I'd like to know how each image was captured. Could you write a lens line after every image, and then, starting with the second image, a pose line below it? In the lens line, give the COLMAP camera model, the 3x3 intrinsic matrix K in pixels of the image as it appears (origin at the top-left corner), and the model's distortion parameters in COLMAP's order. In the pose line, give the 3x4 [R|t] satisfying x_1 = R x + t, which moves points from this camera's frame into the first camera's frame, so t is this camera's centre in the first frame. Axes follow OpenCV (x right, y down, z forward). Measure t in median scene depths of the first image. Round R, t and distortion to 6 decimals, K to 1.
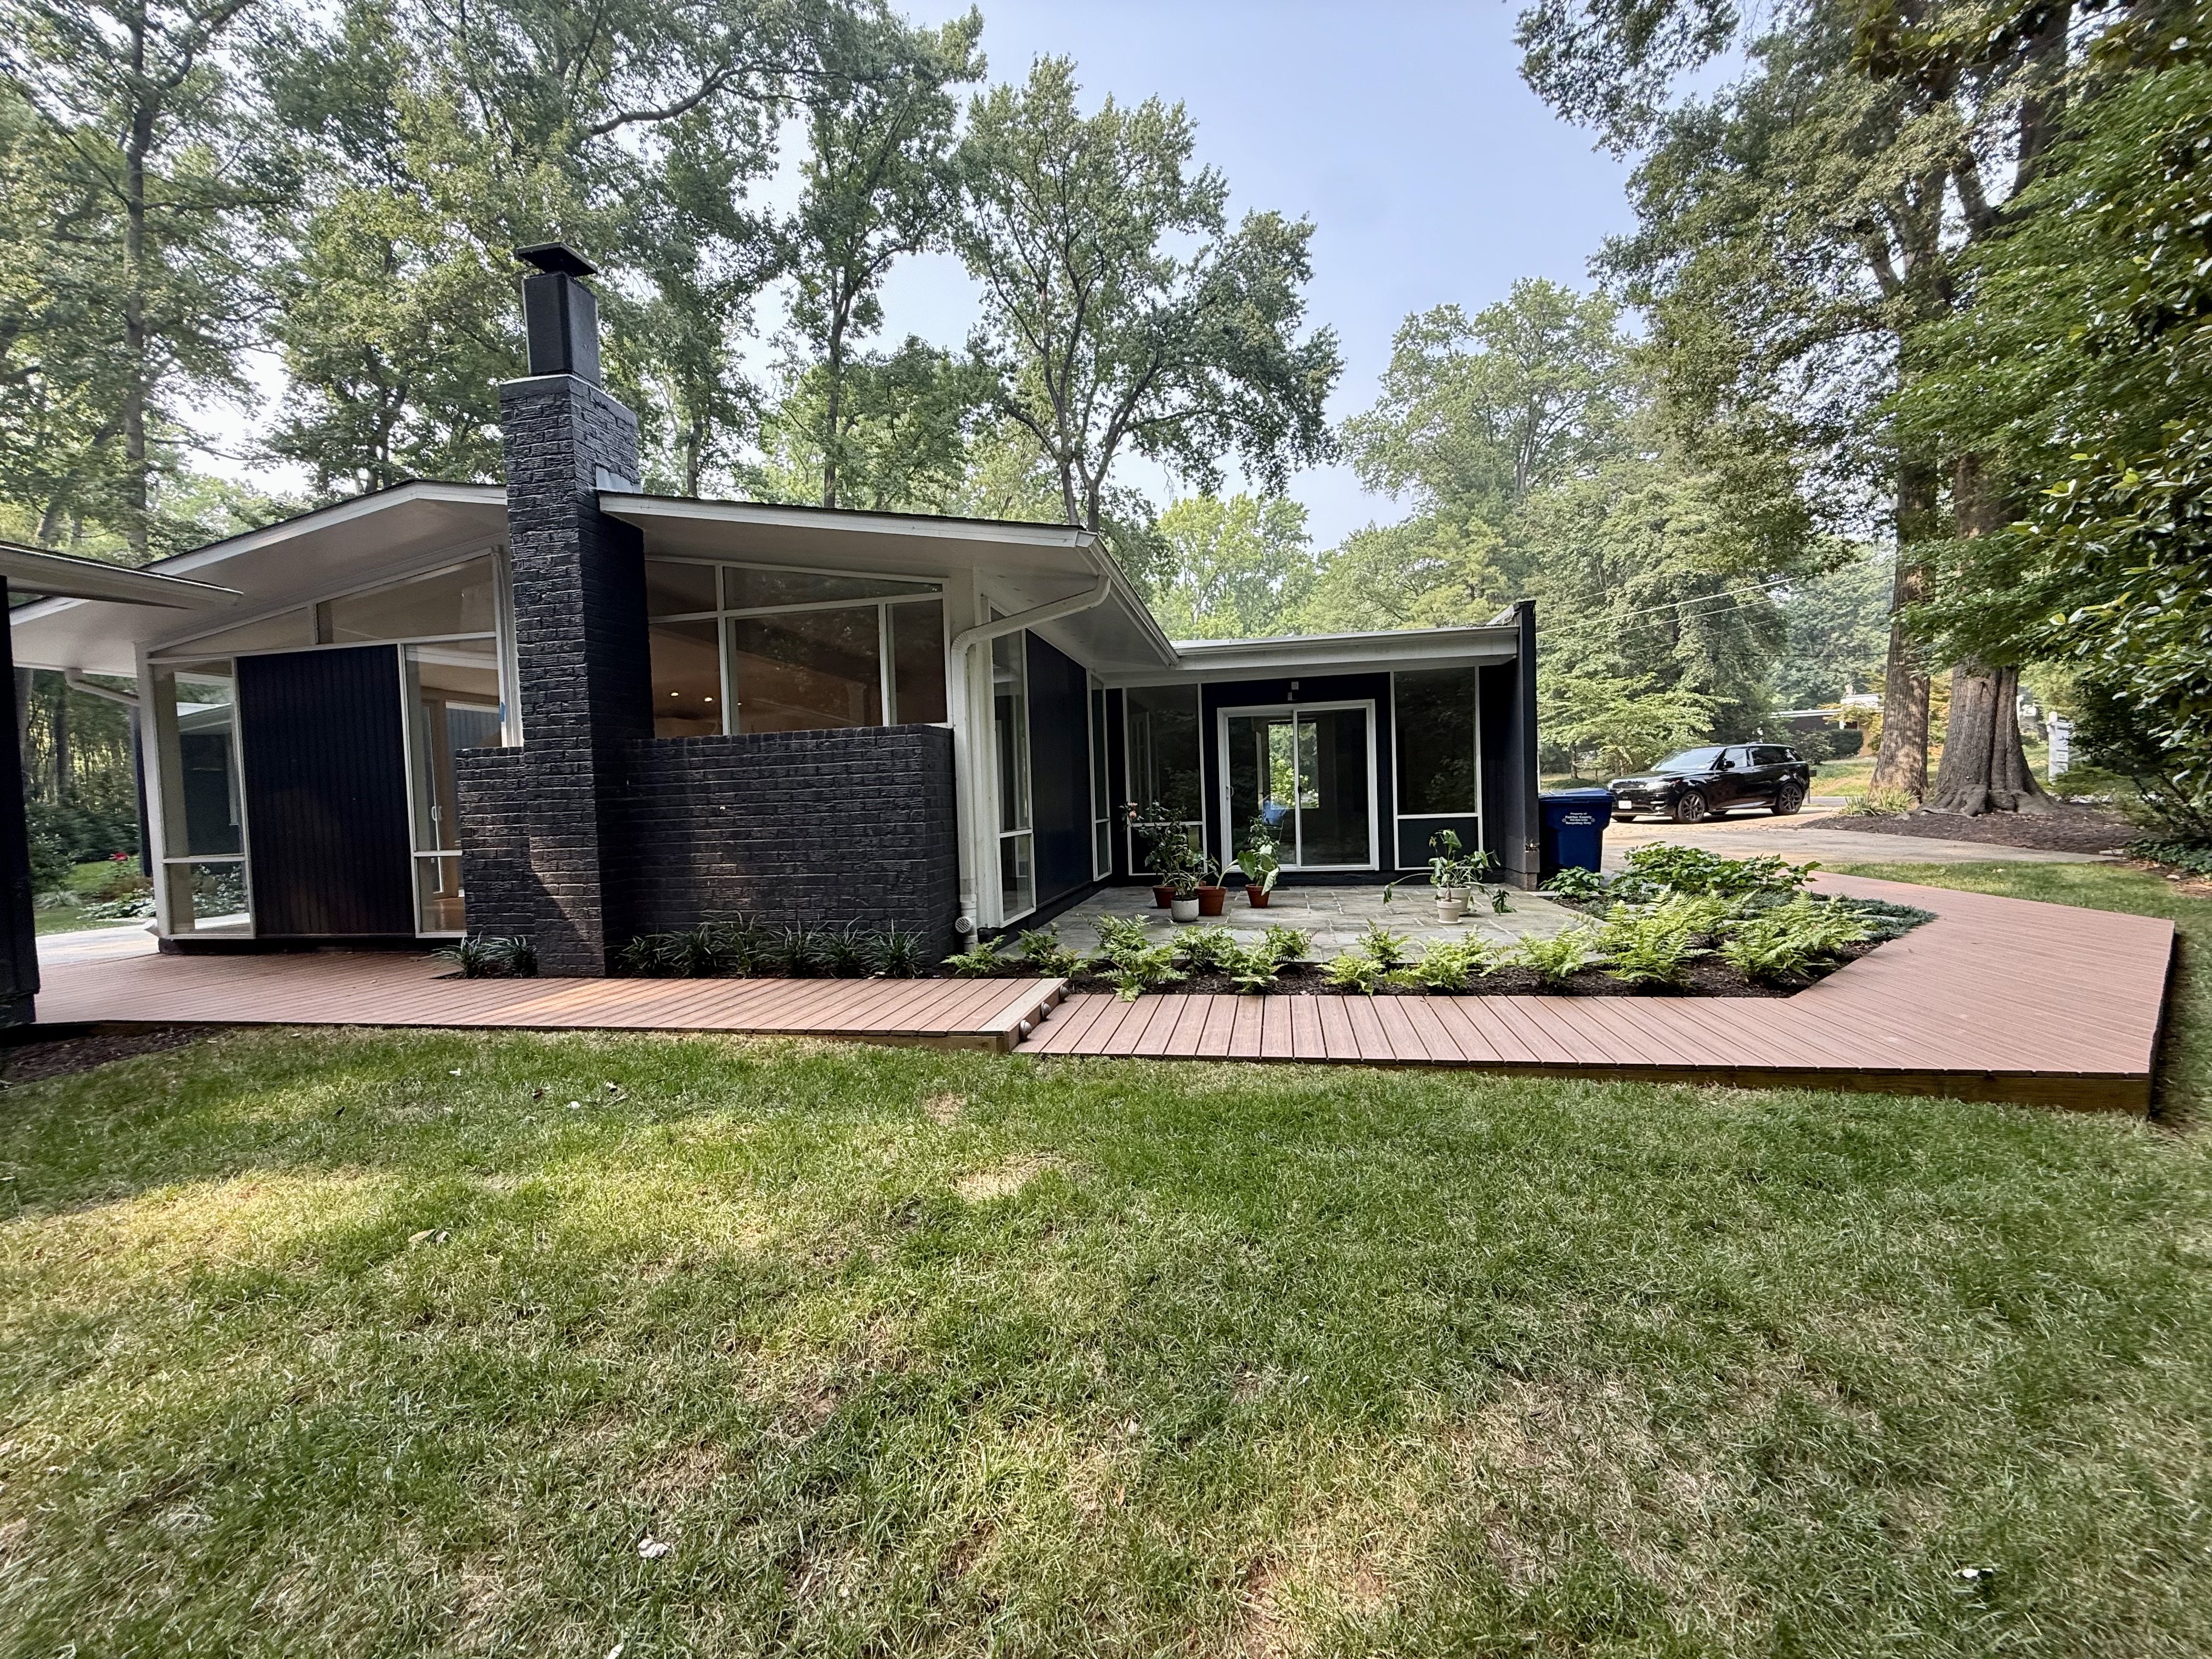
lens RADIAL K [[881.6, 0, 1110.6], [0, 881.6, 833.3], [0, 0, 1]] dist [-0.000607, 0.000018]
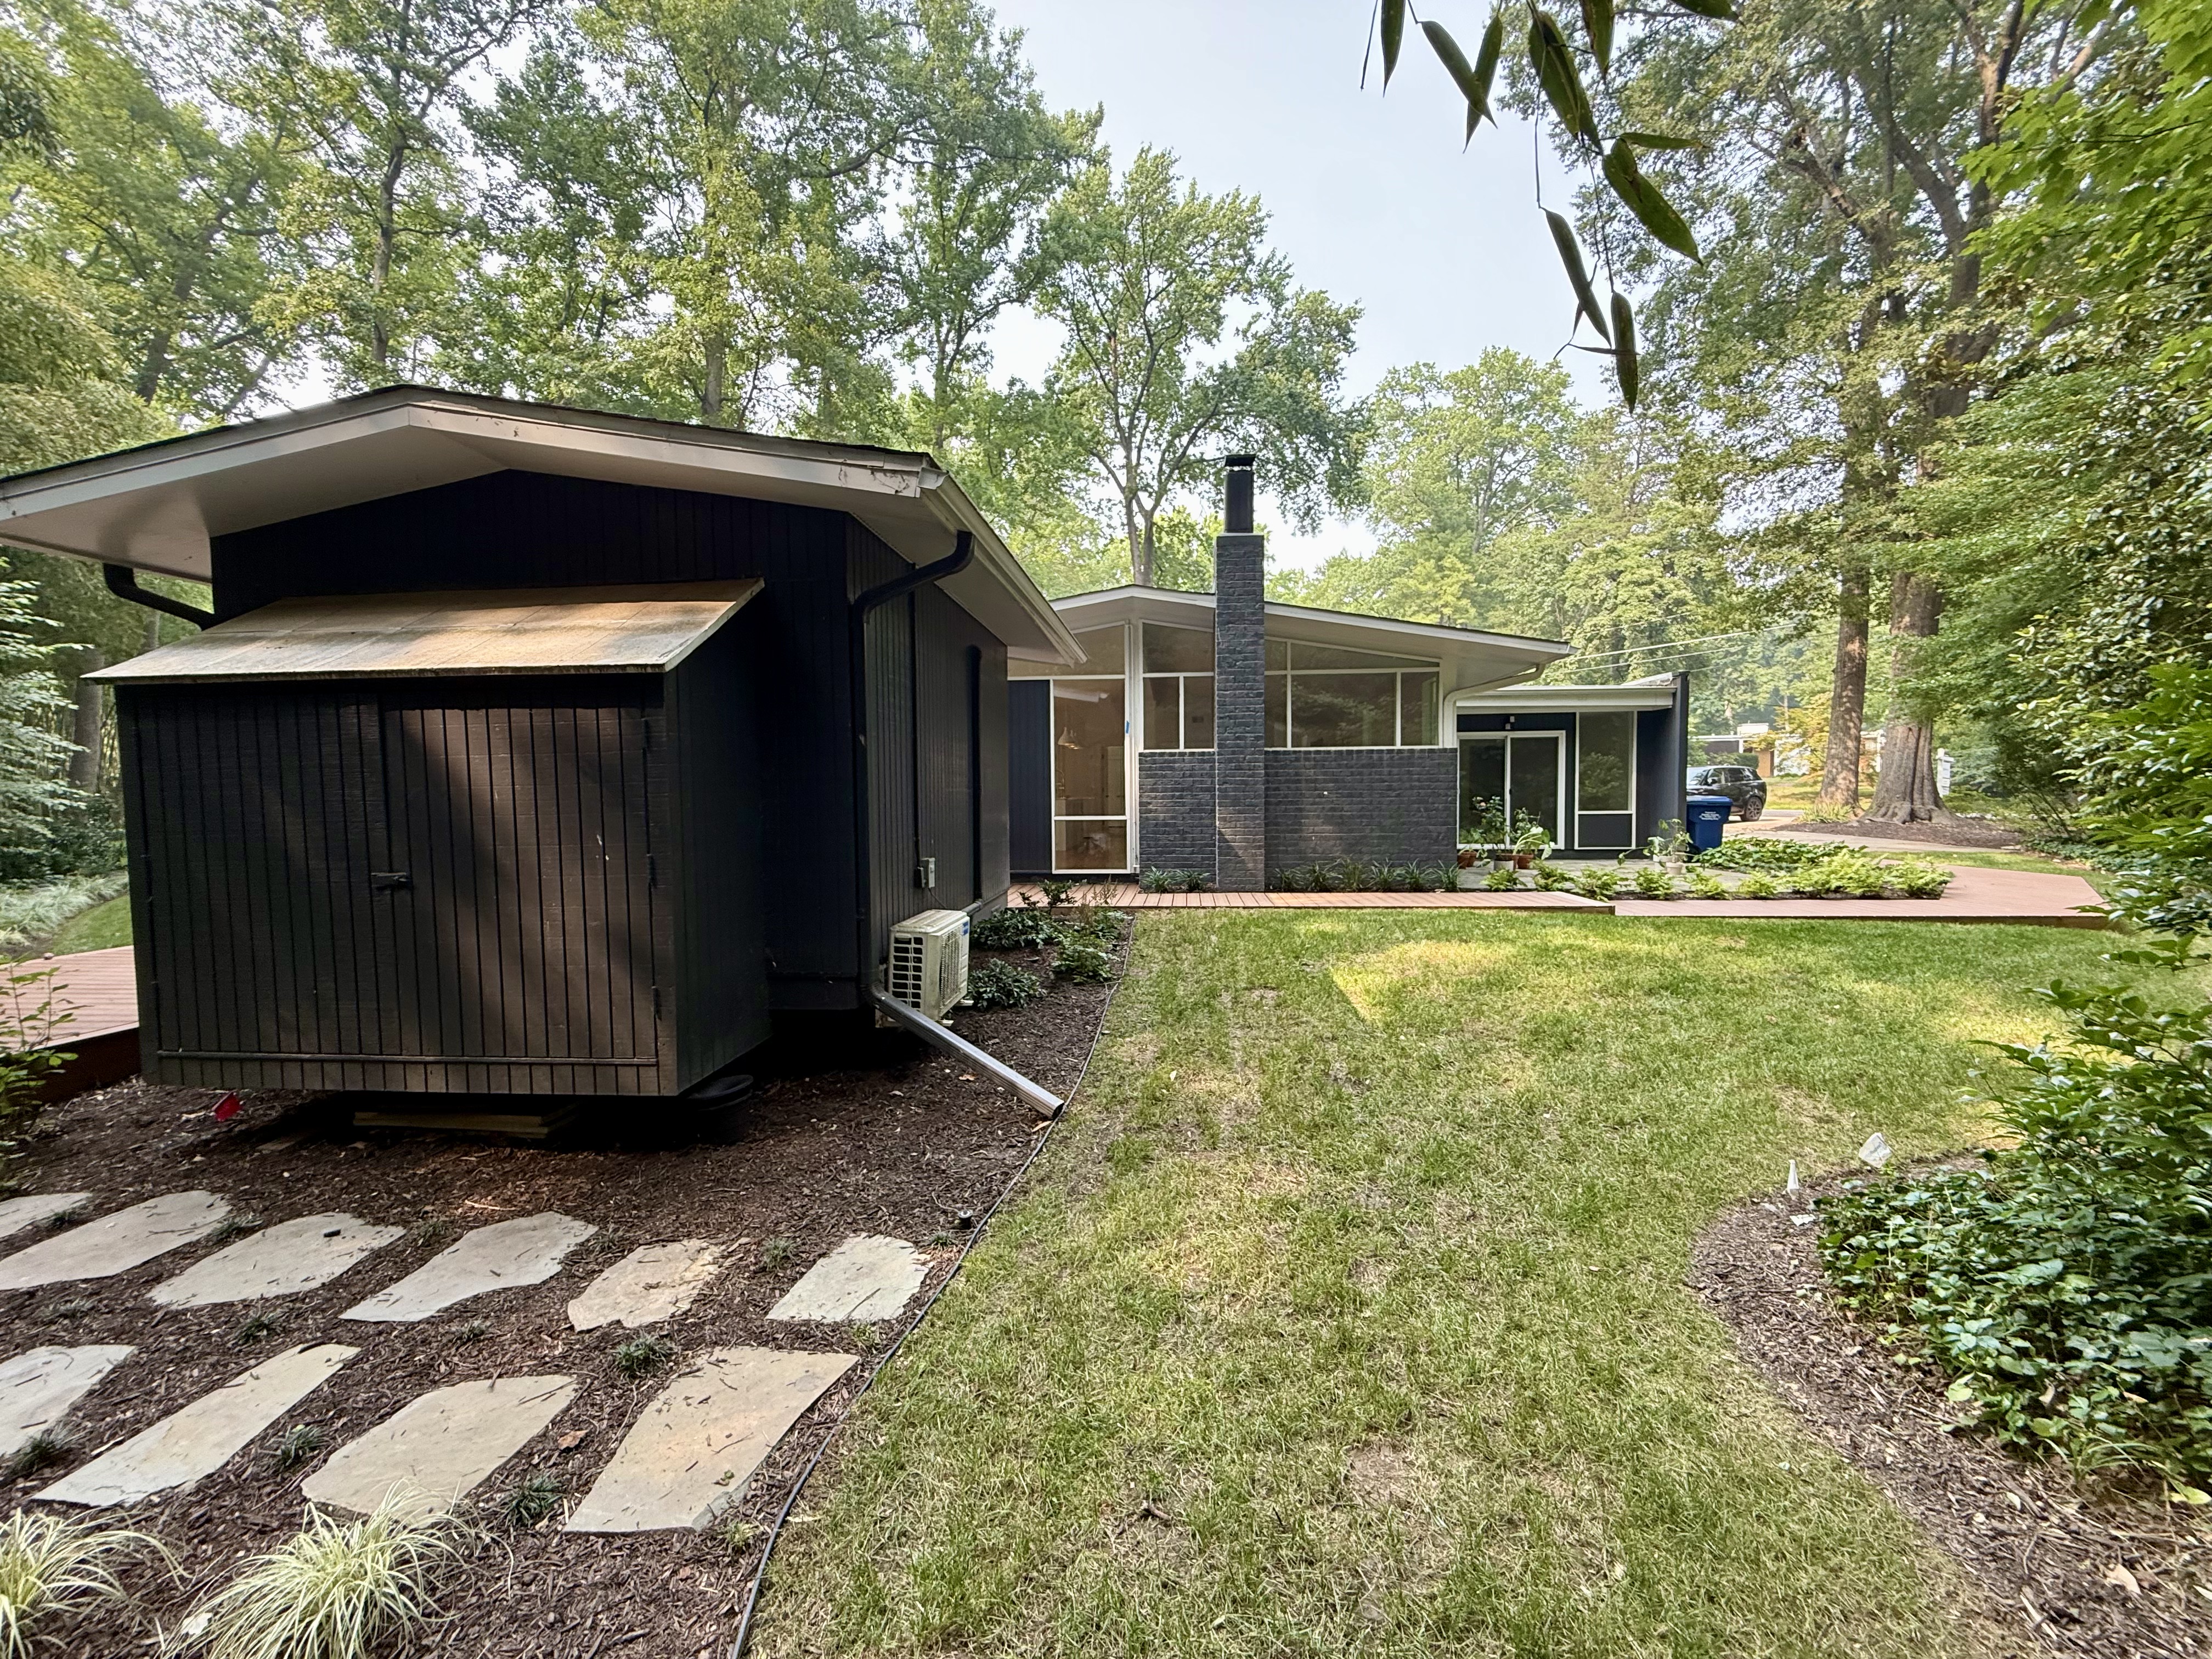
lens RADIAL K [[881.6, 0, 1102.6], [0, 881.6, 835.8], [0, 0, 1]] dist [-0.000607, 0.000018]
pose [[0.994452, 0.022593, 0.102740, -0.209614], [-0.023164, 0.999722, 0.004368, 0.011164], [-0.102613, -0.006723, 0.994699, -0.127168]]
